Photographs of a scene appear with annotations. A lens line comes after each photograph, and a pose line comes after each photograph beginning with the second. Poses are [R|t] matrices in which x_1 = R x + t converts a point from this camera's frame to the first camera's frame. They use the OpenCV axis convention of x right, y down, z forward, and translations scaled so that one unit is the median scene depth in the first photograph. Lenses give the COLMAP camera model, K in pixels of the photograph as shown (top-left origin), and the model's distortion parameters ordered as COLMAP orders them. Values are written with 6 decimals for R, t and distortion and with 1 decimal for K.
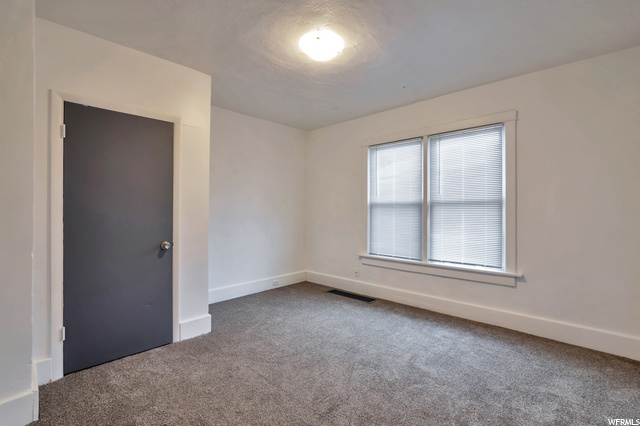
lens RADIAL K [[290.0, 0, 321.9], [0, 290.0, 212.7], [0, 0, 1]] dist [-0.003722, -0.000140]
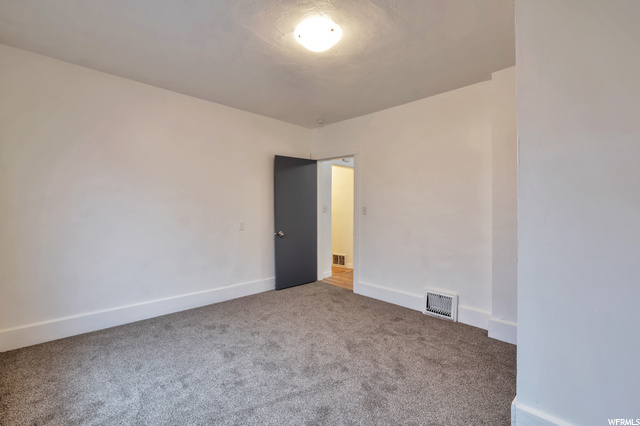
lens RADIAL K [[290.0, 0, 320.0], [0, 290.0, 212.4], [0, 0, 1]] dist [-0.003722, -0.000140]
pose [[-0.999710, -0.010048, 0.021905, -0.035416], [-0.009905, 0.999929, 0.006617, -0.003271], [-0.021970, 0.006398, -0.999738, 2.052309]]
